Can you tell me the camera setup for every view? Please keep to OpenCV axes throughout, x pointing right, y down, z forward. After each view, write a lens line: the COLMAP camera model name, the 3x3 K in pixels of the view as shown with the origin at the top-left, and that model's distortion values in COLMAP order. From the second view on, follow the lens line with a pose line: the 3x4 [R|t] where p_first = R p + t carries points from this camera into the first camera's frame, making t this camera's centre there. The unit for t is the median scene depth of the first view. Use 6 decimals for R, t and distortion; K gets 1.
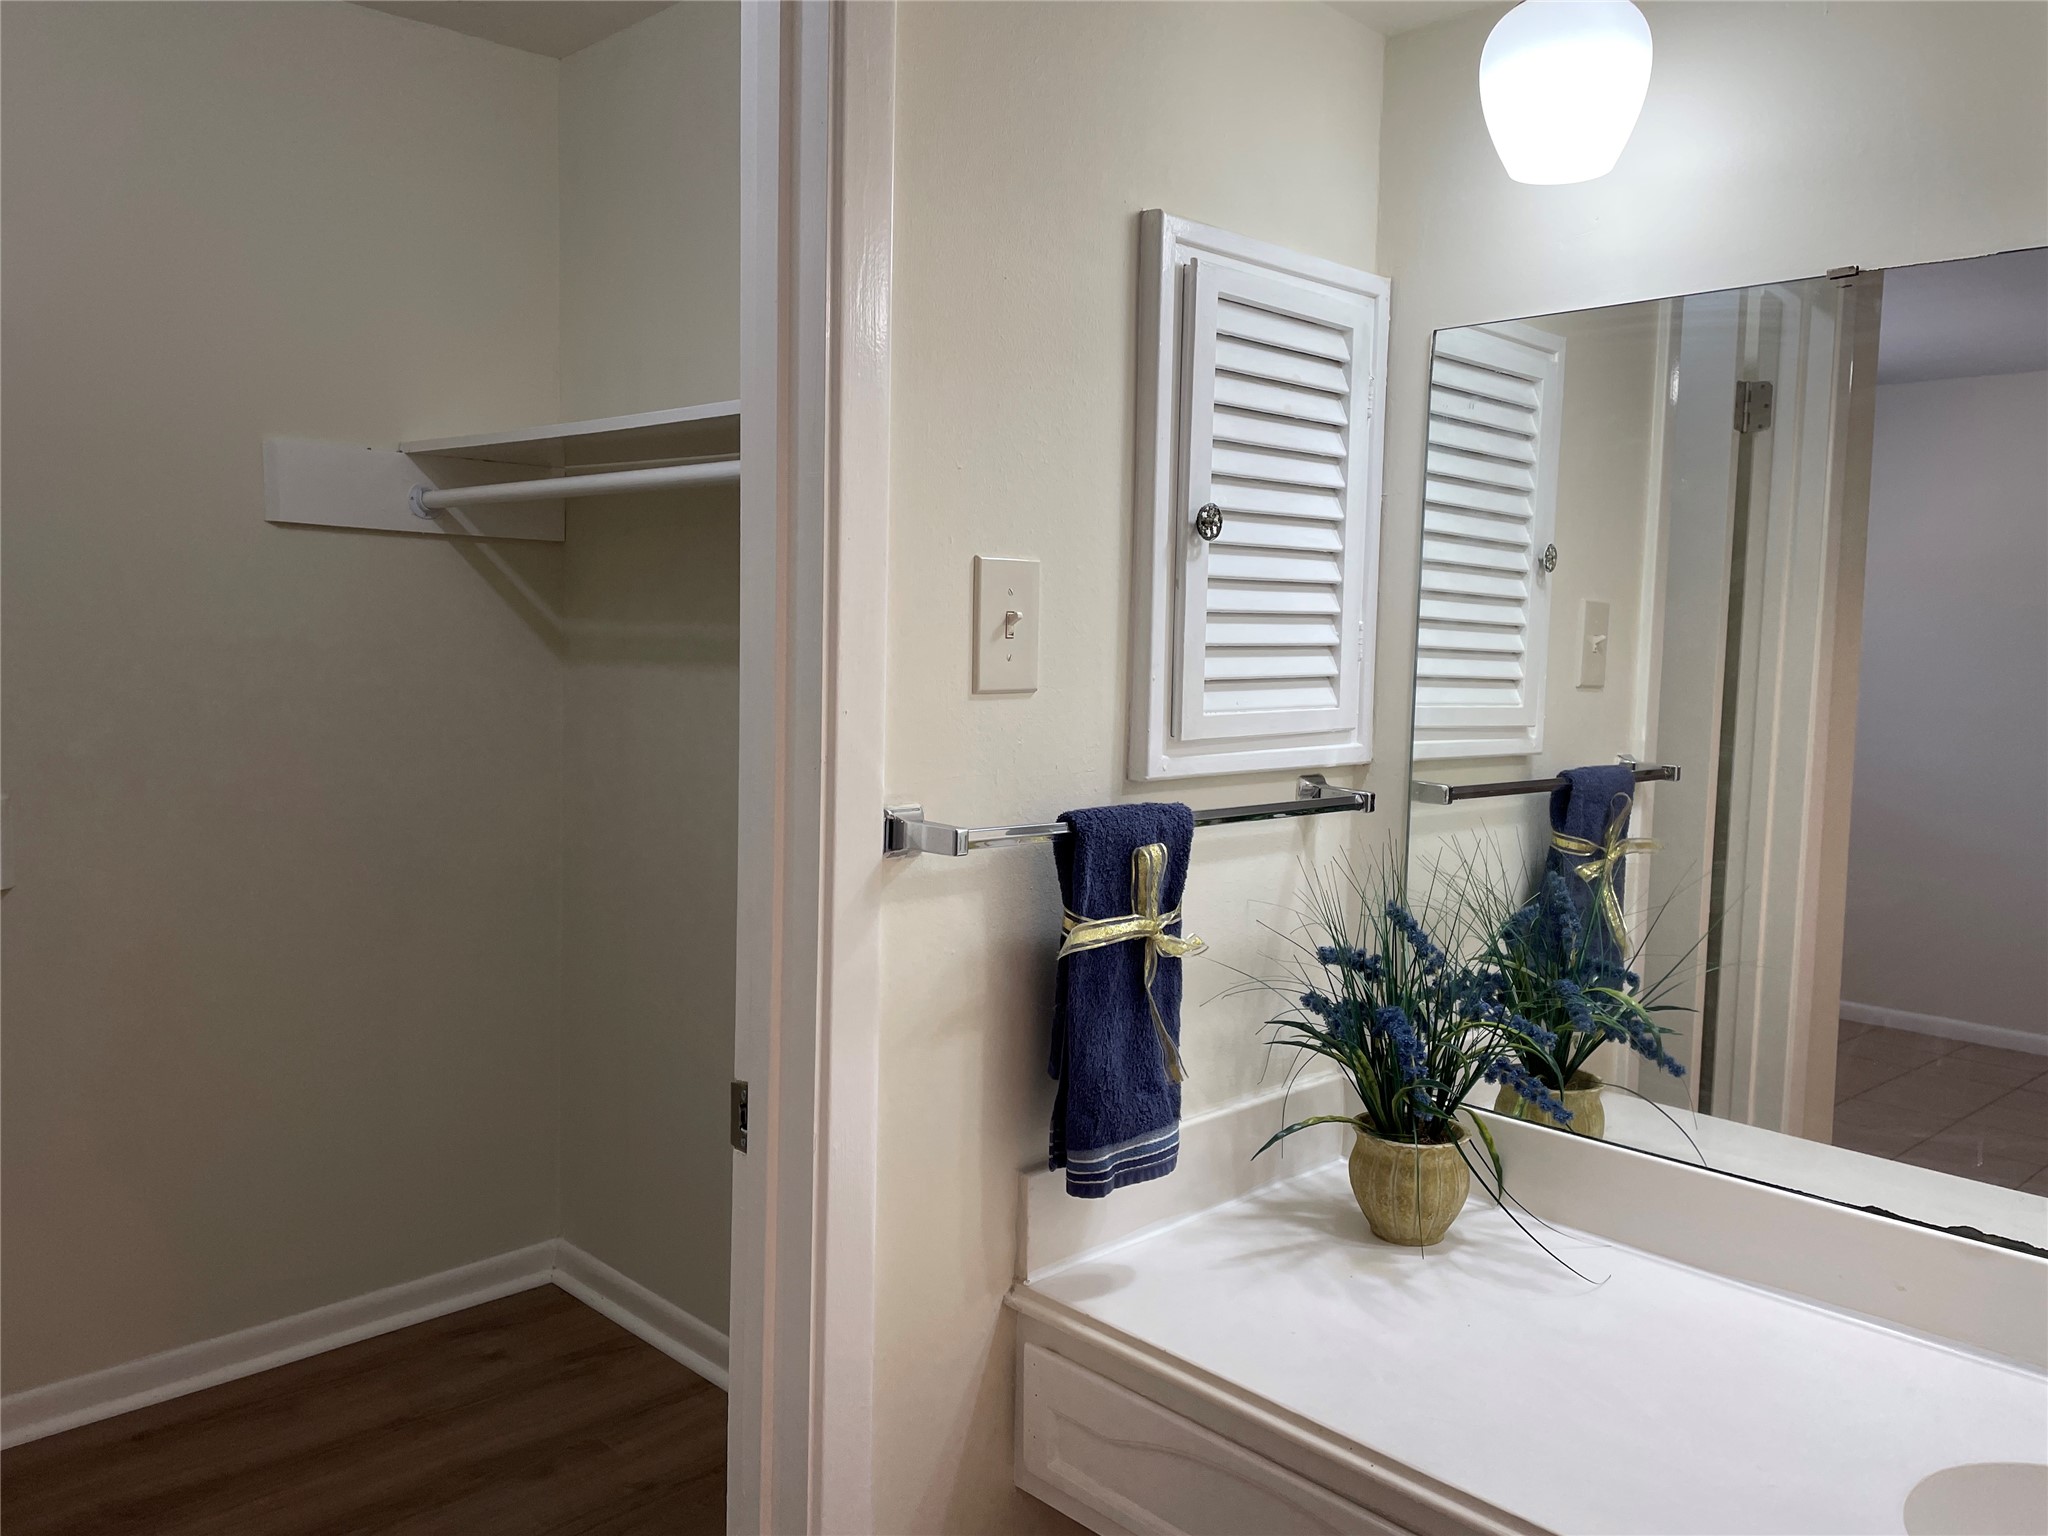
lens RADIAL K [[1544.1, 0, 1026.9], [0, 1544.1, 771.8], [0, 0, 1]] dist [0.013433, -0.018595]
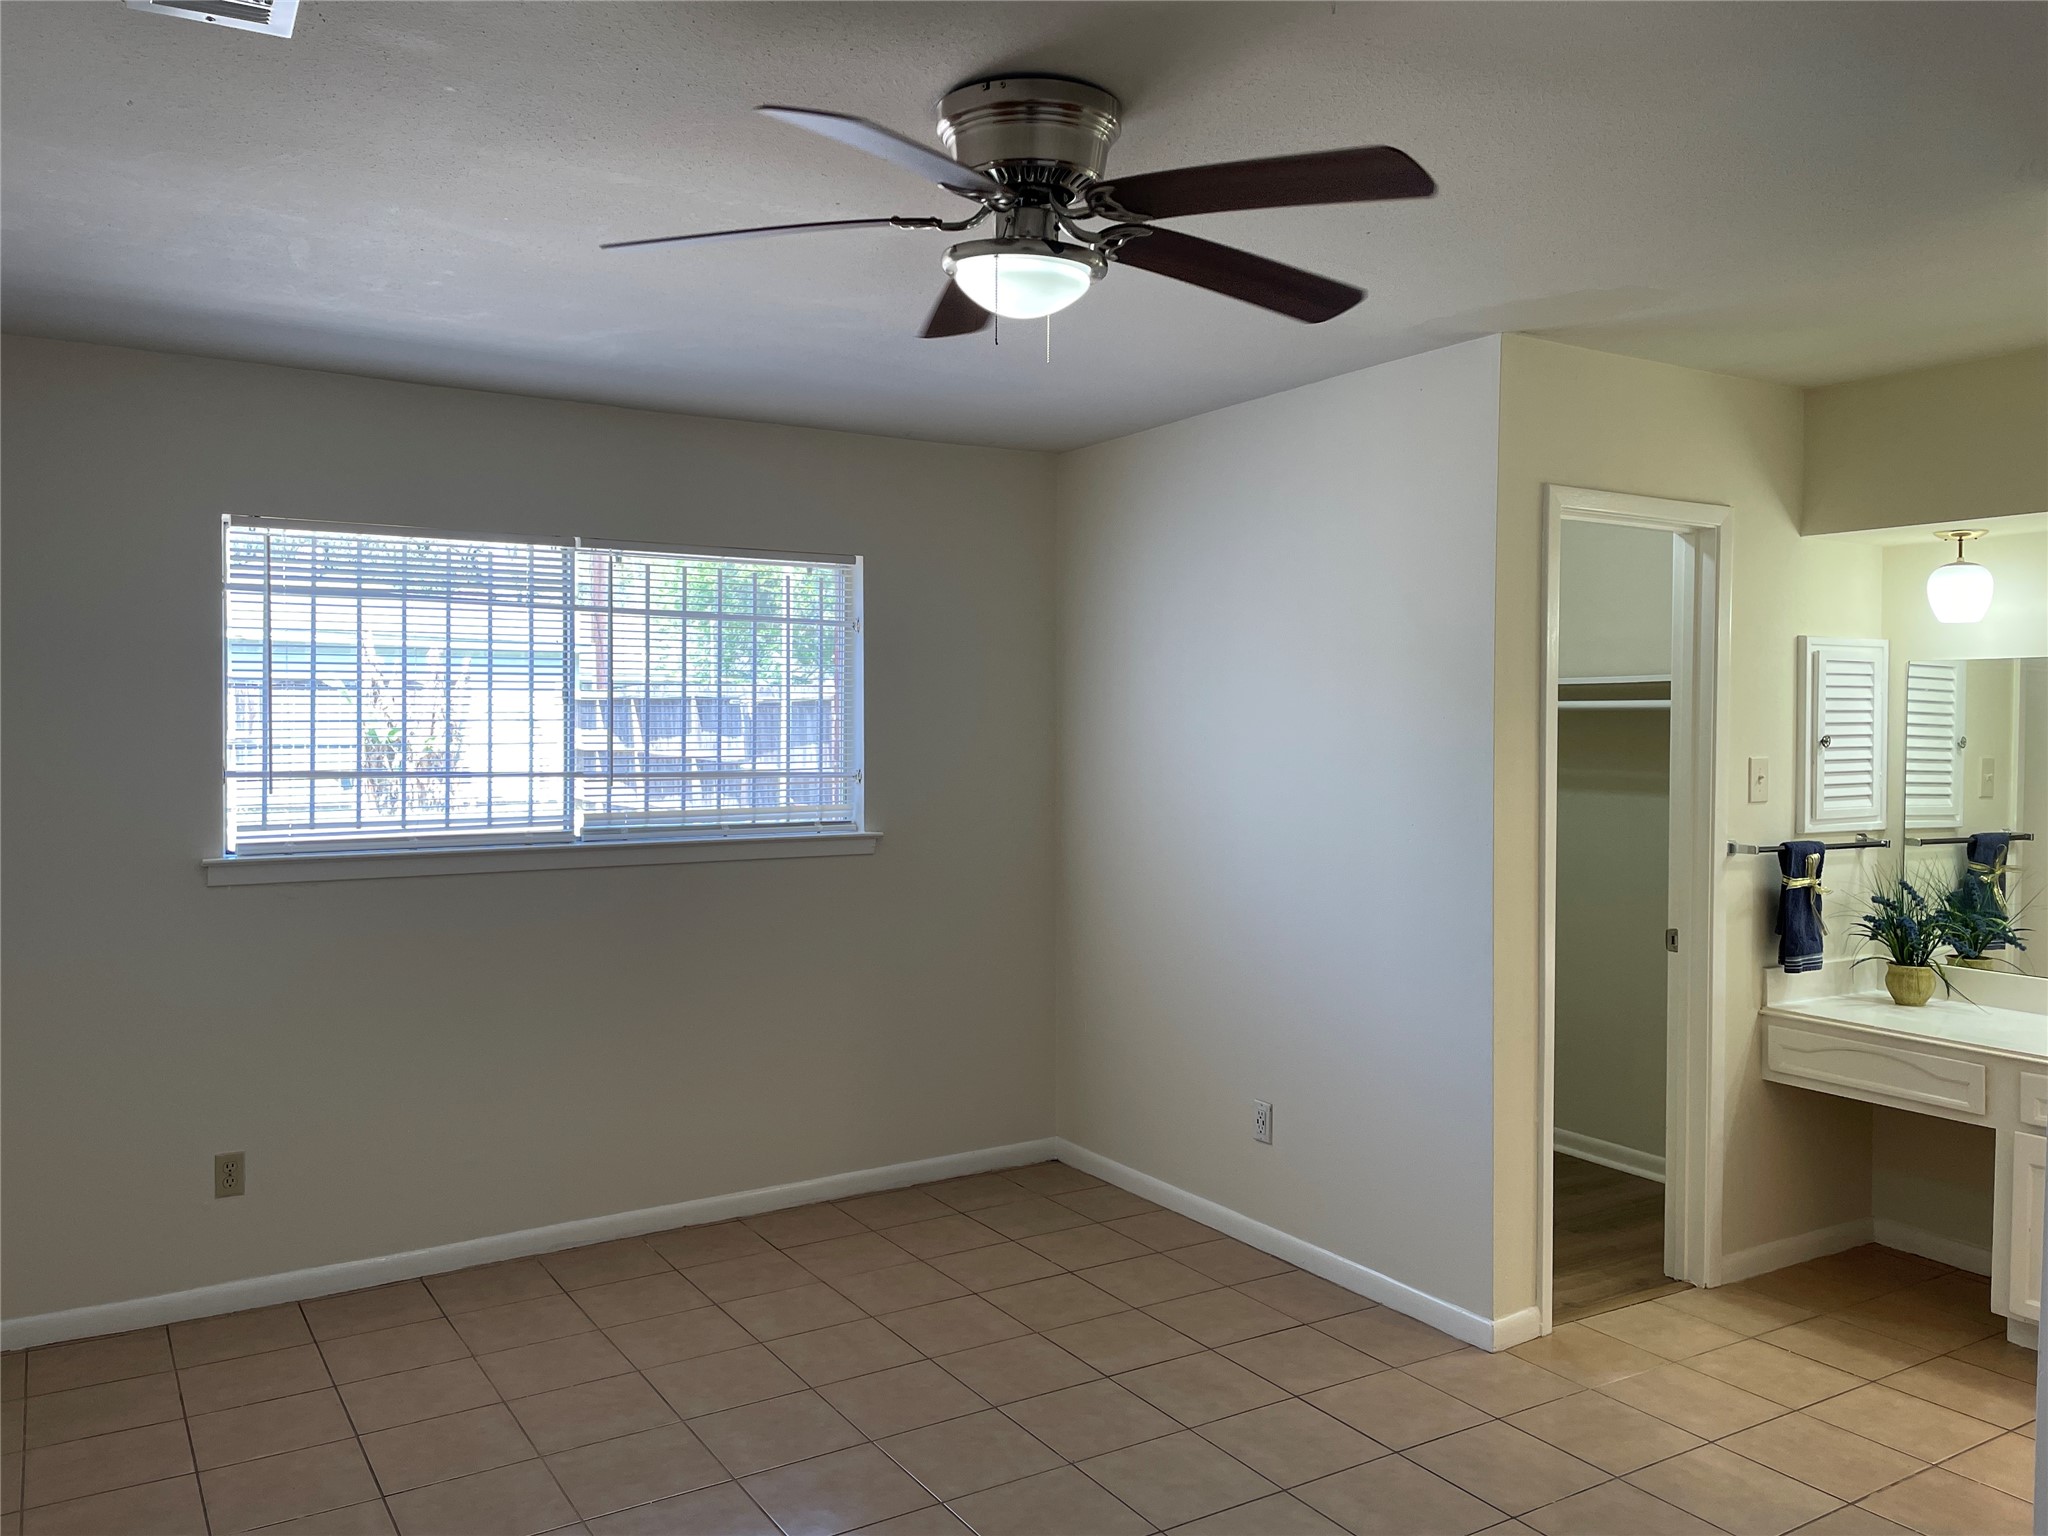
lens RADIAL K [[1544.1, 0, 1012.9], [0, 1544.1, 757.8], [0, 0, 1]] dist [0.013433, -0.018595]
pose [[0.972744, -0.006534, -0.231792, -0.647087], [-0.009642, 0.997599, -0.068583, 0.073504], [0.231683, 0.068948, 0.970345, -2.004263]]
